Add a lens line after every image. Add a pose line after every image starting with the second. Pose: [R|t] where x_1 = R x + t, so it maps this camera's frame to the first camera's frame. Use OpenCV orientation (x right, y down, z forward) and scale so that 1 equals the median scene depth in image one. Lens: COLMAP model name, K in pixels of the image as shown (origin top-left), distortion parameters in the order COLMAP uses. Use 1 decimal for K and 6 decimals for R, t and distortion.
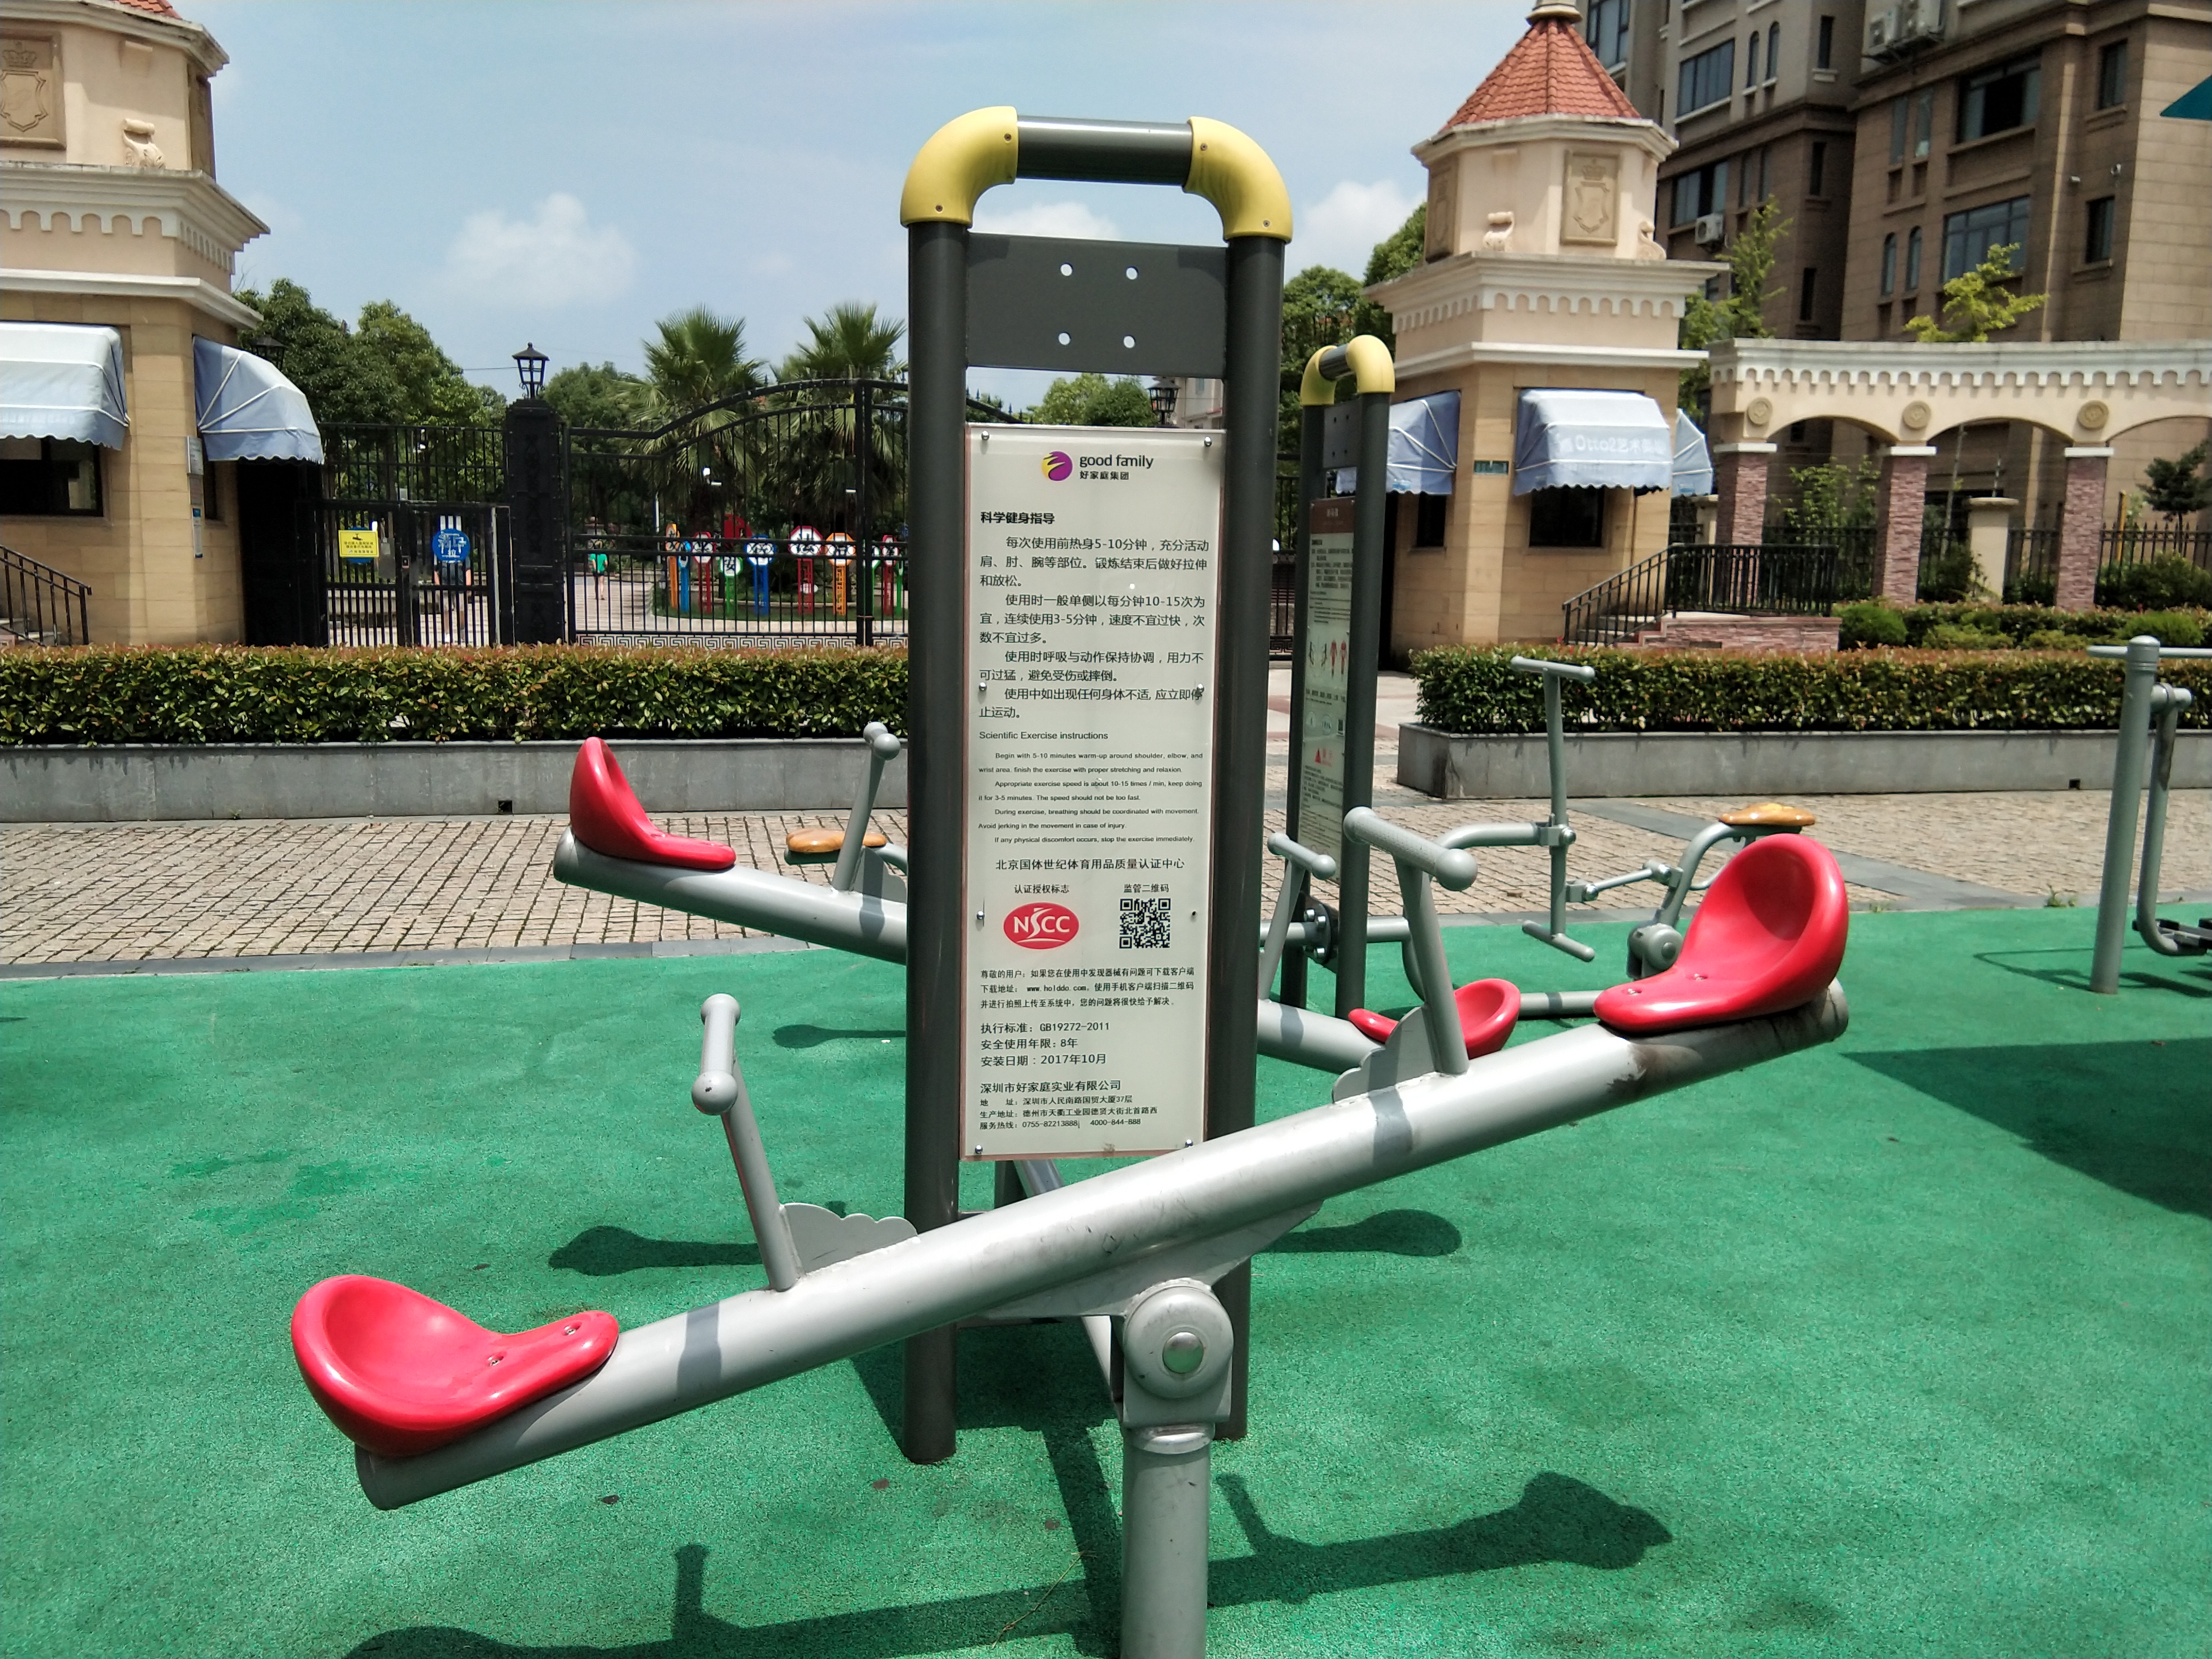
lens RADIAL K [[1765.5, 0, 1102.1], [0, 1765.5, 805.7], [0, 0, 1]] dist [0.100223, -0.142654]
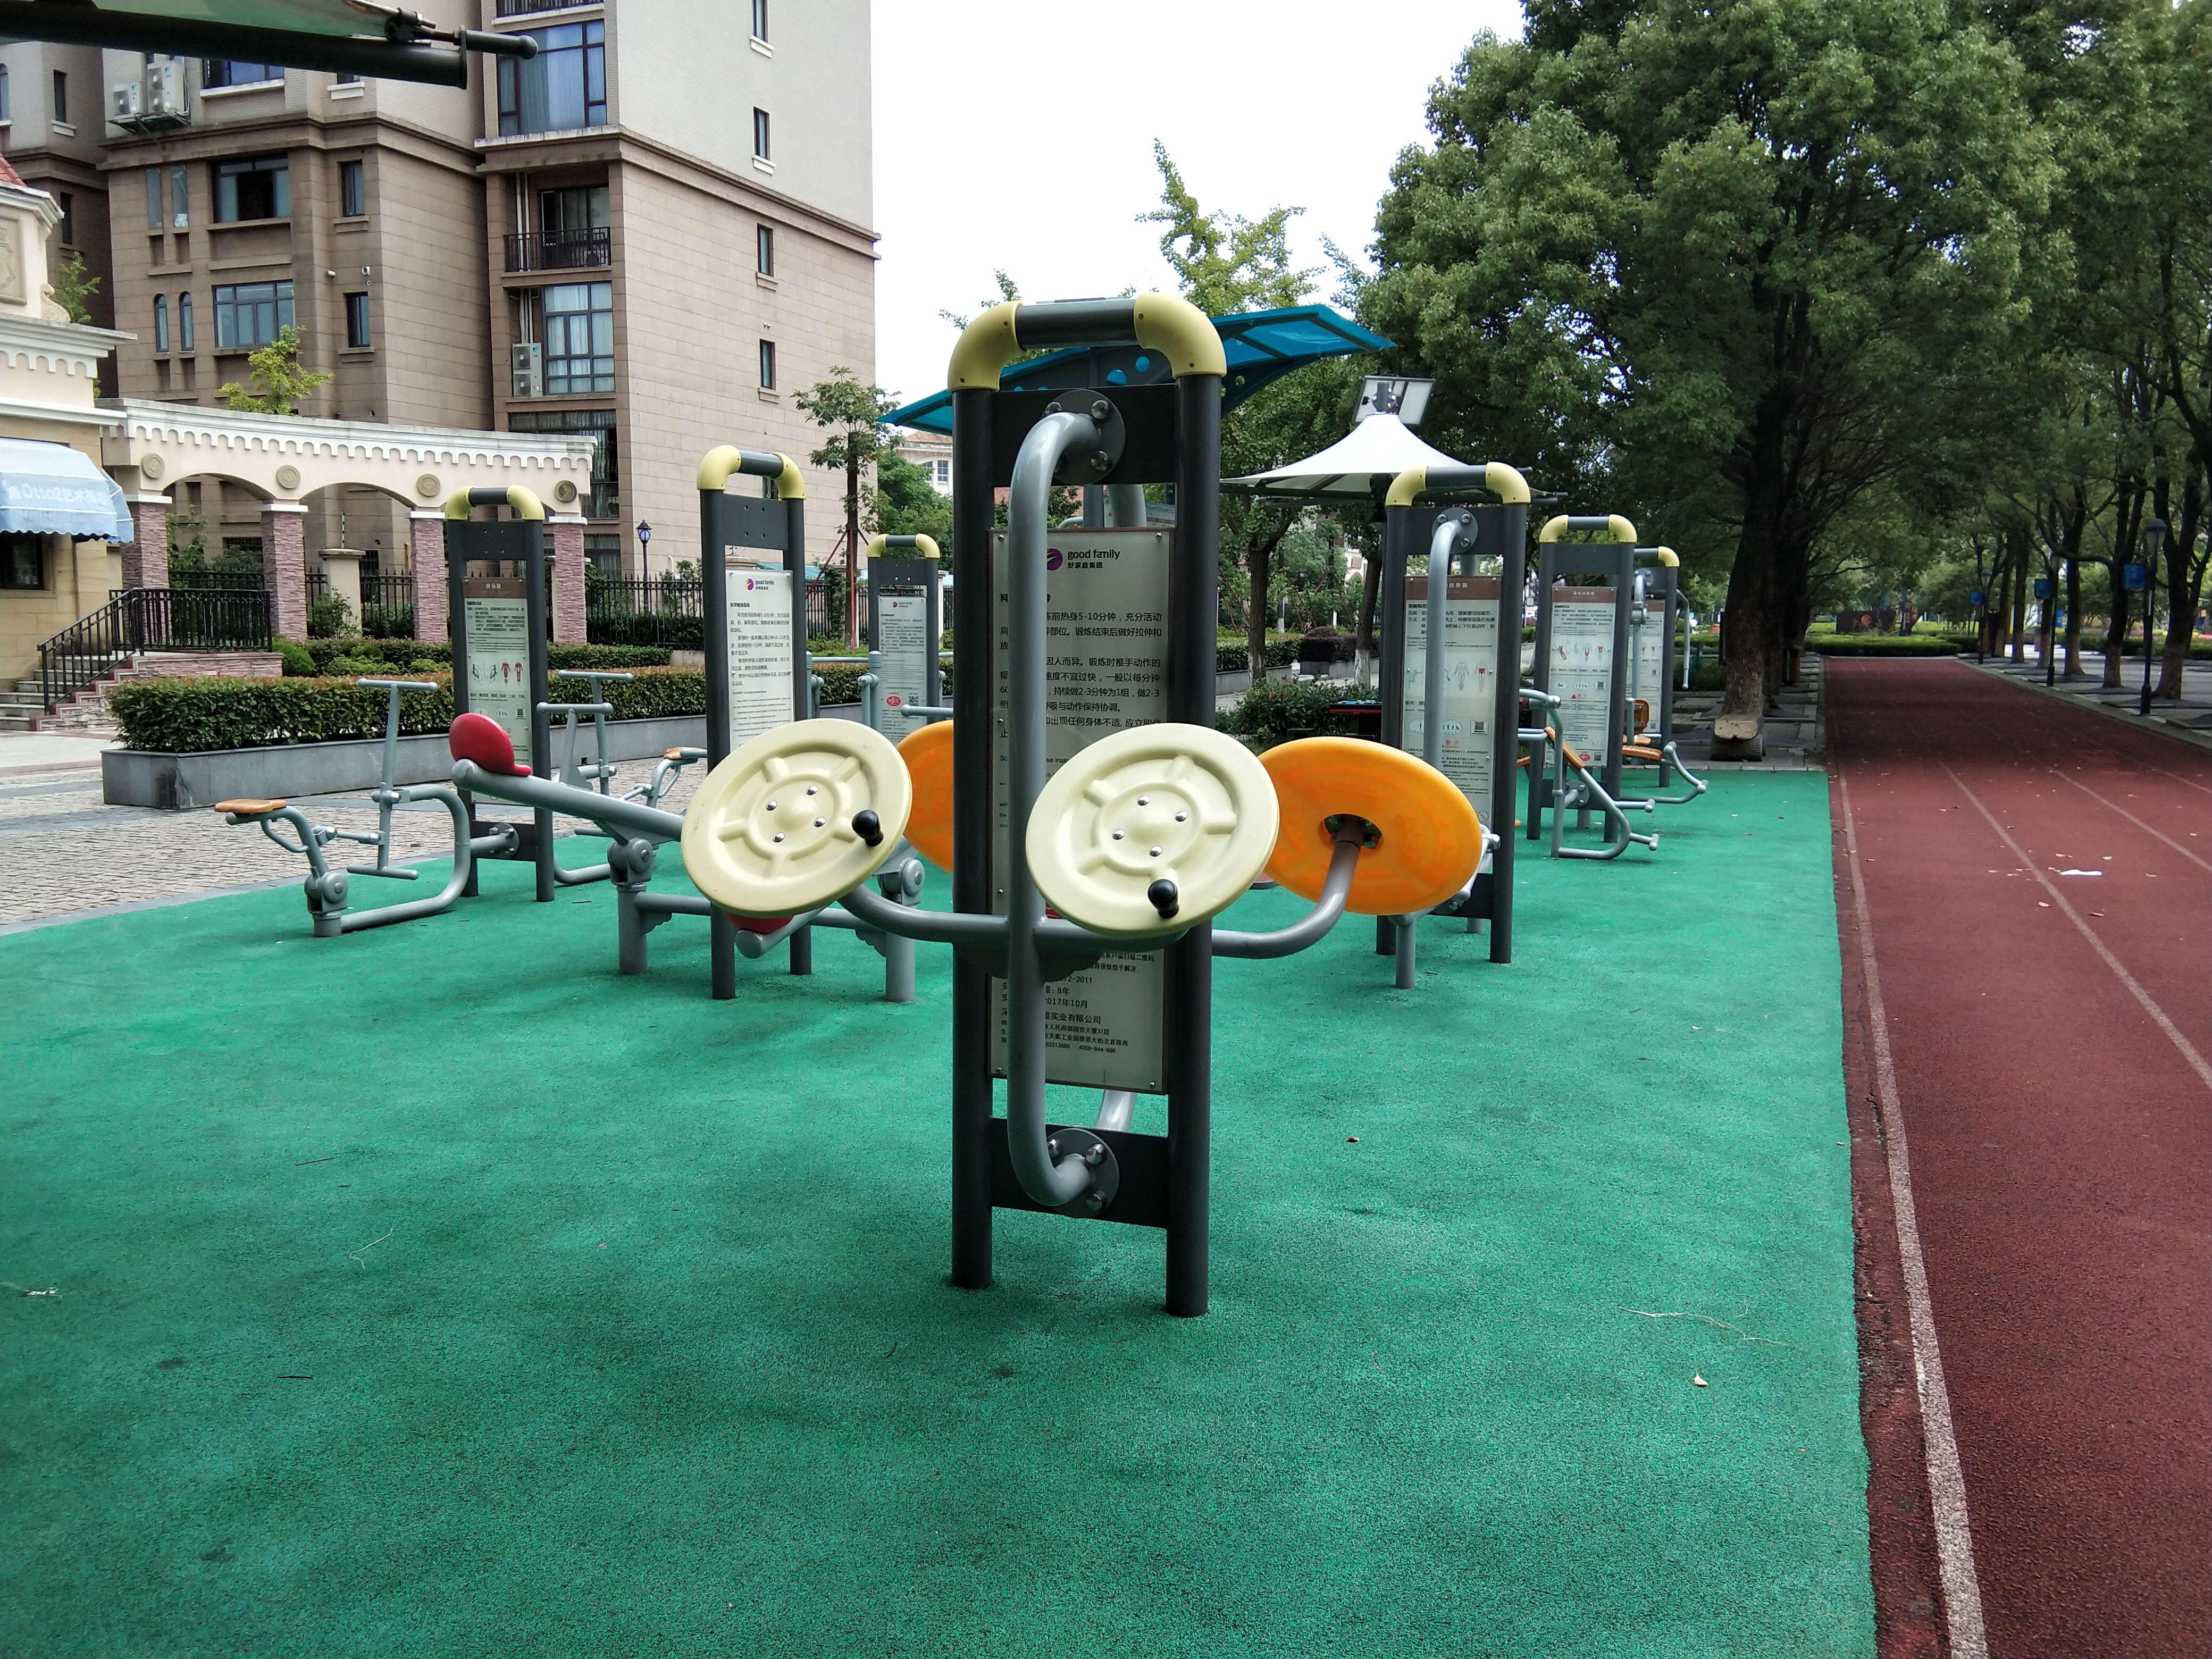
lens RADIAL K [[1758.7, 0, 1086.4], [0, 1758.7, 818.5], [0, 0, 1]] dist [0.092814, -0.133615]
pose [[0.593241, -0.104336, 0.798235, -0.248650], [0.114074, 0.992455, 0.044943, 0.011157], [-0.796902, 0.064395, 0.600667, -0.120934]]
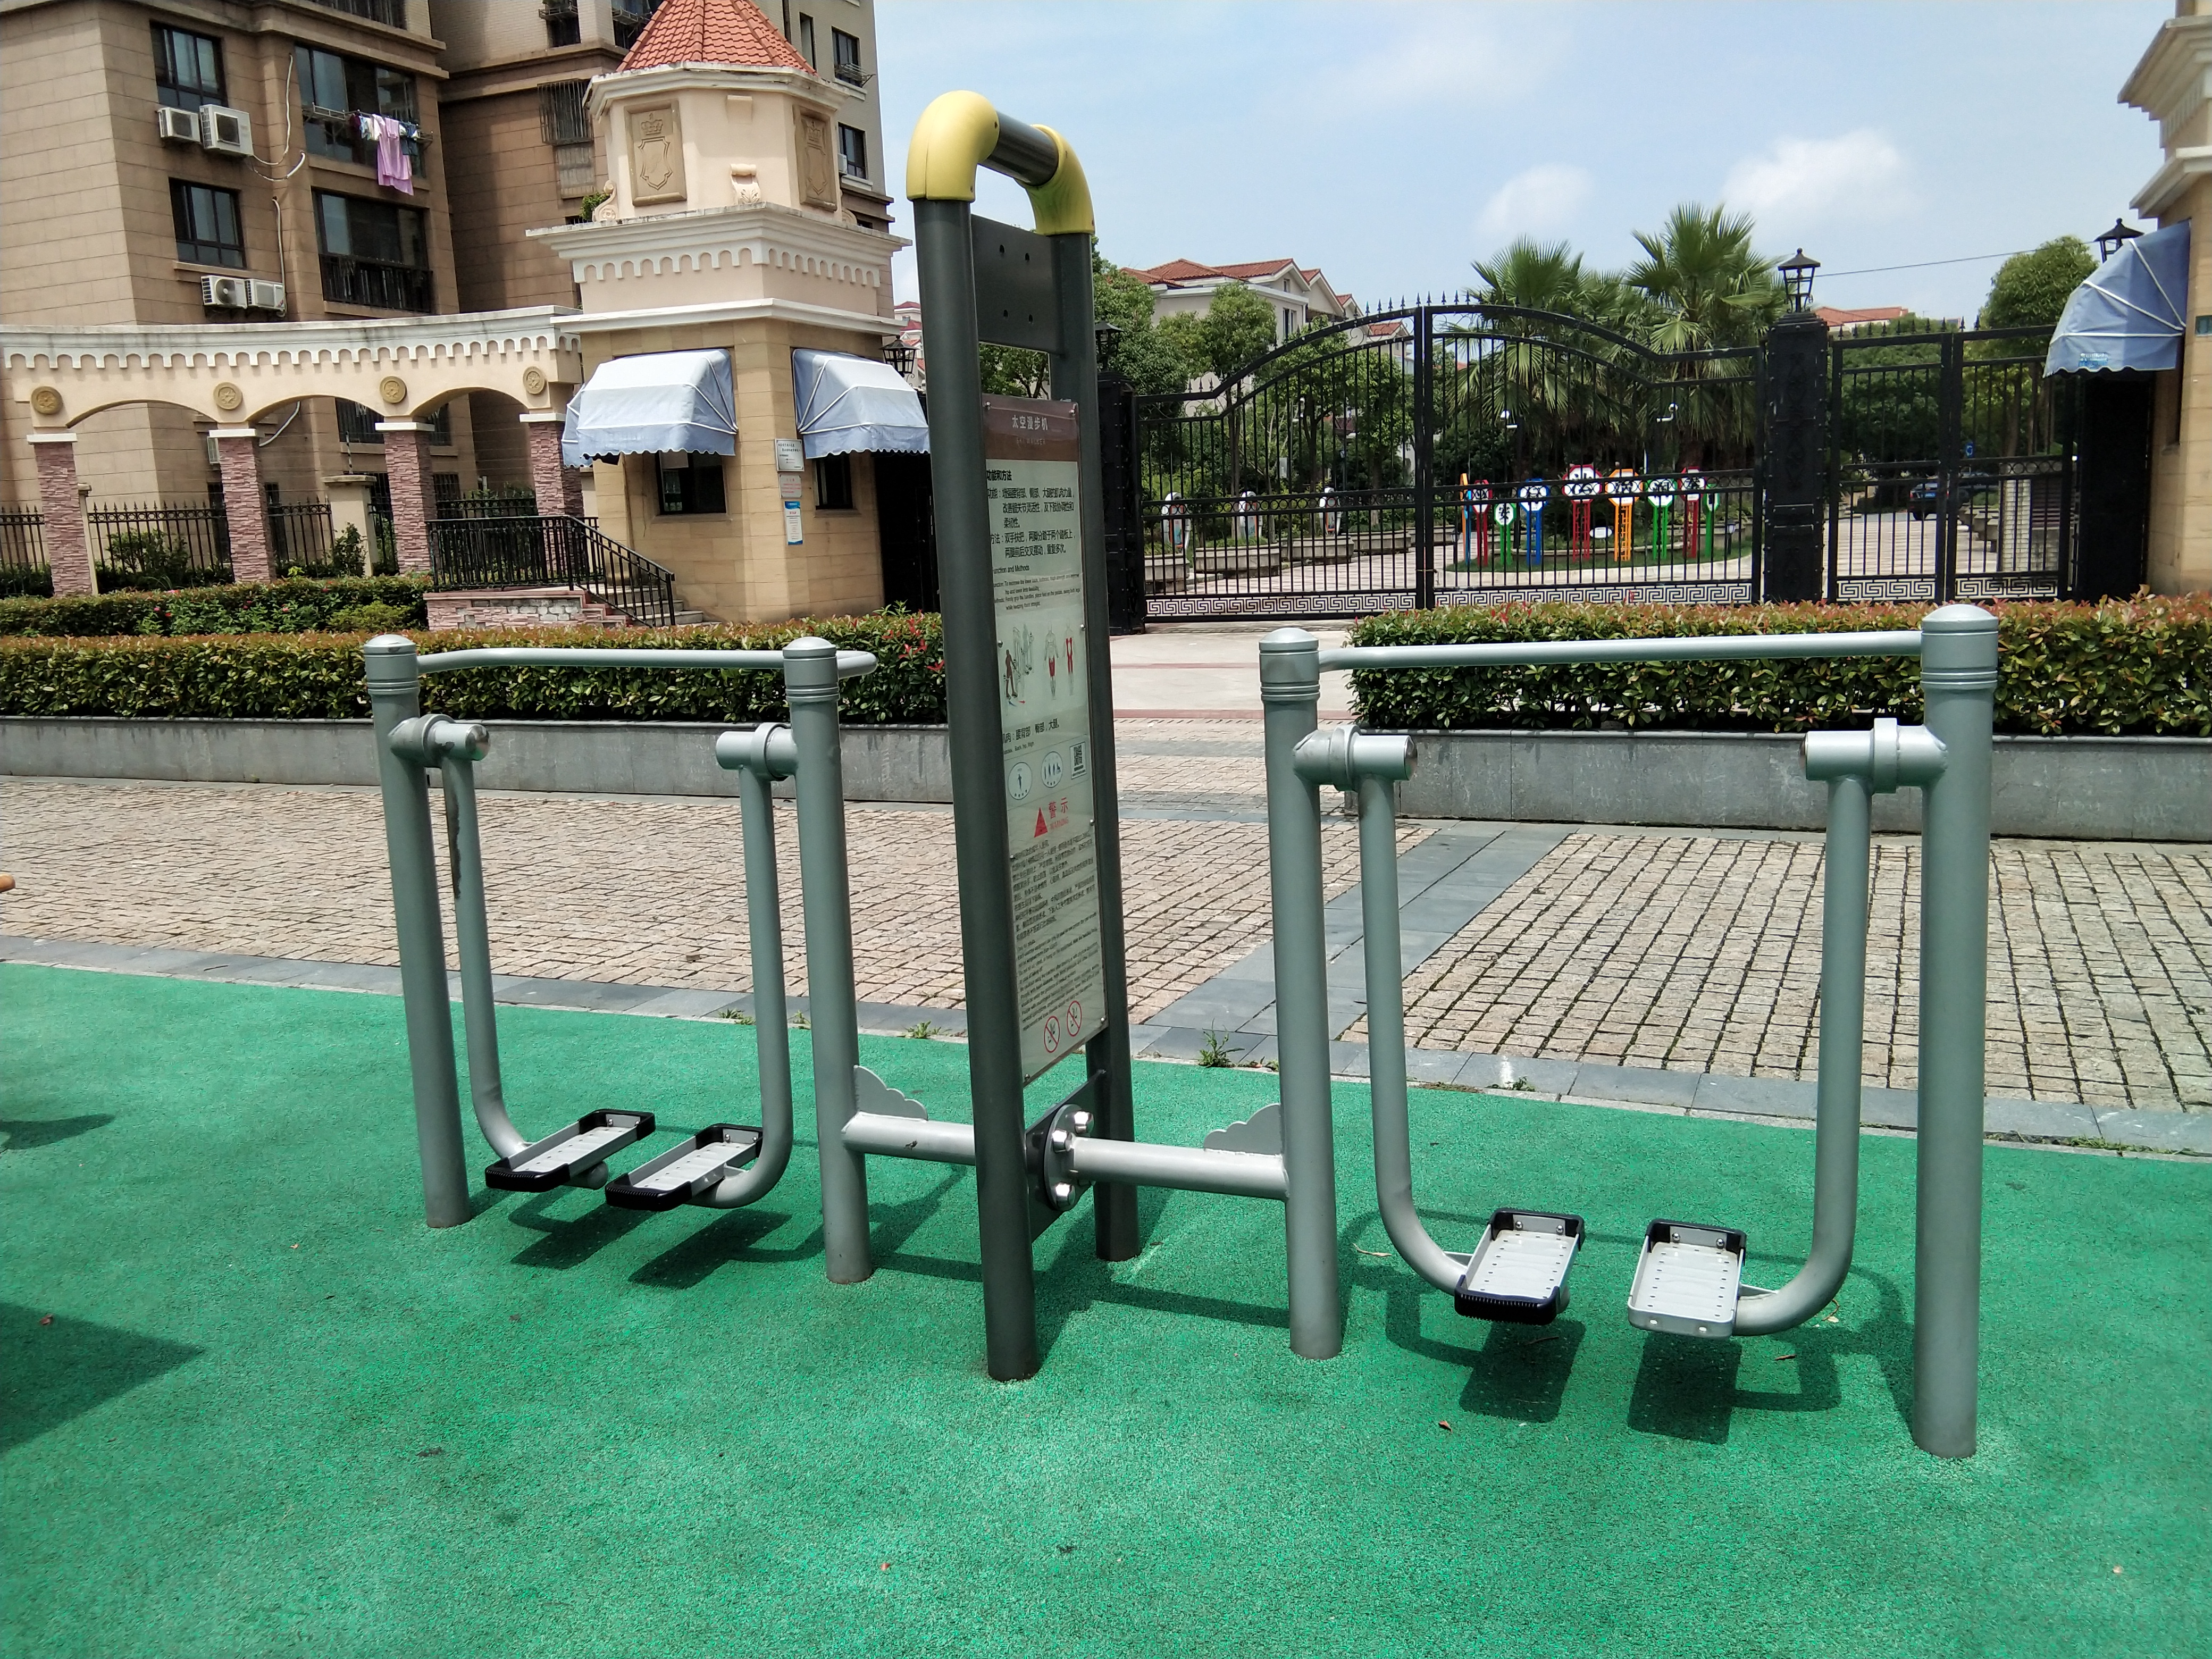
lens RADIAL K [[1758.7, 0, 1086.4], [0, 1758.7, 818.5], [0, 0, 1]] dist [0.092814, -0.133615]
pose [[0.794043, 0.051943, -0.605638, 0.352534], [-0.029176, 0.998451, 0.047381, -0.021603], [0.607160, -0.019953, 0.794329, 0.213923]]
